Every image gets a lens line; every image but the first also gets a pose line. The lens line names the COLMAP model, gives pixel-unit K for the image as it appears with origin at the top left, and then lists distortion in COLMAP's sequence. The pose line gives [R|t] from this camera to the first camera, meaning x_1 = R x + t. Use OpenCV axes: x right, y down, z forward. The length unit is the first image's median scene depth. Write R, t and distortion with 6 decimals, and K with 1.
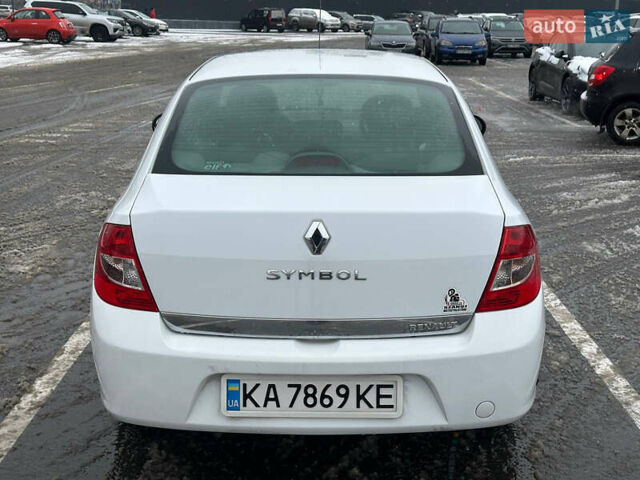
lens RADIAL K [[934.8, 0, 316.8], [0, 934.8, 235.1], [0, 0, 1]] dist [0.146091, 0.000000]
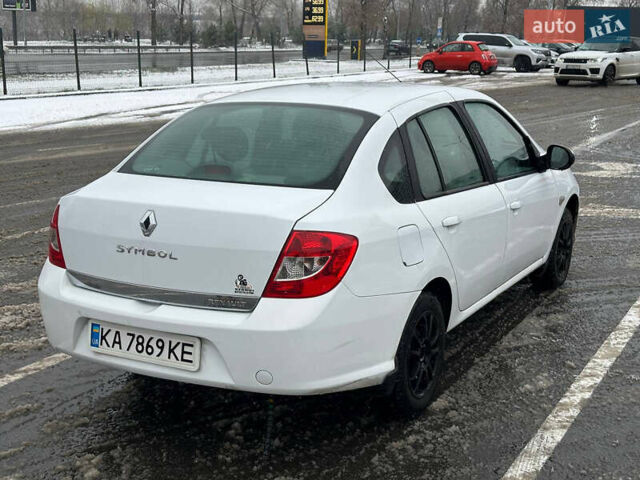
lens RADIAL K [[934.8, 0, 320.4], [0, 934.8, 242.3], [0, 0, 1]] dist [0.146091, 0.000000]
pose [[0.878842, 0.095789, -0.467398, 0.810416], [-0.106260, 0.994330, 0.003981, -0.001799], [0.465129, 0.046167, 0.884038, -0.050045]]
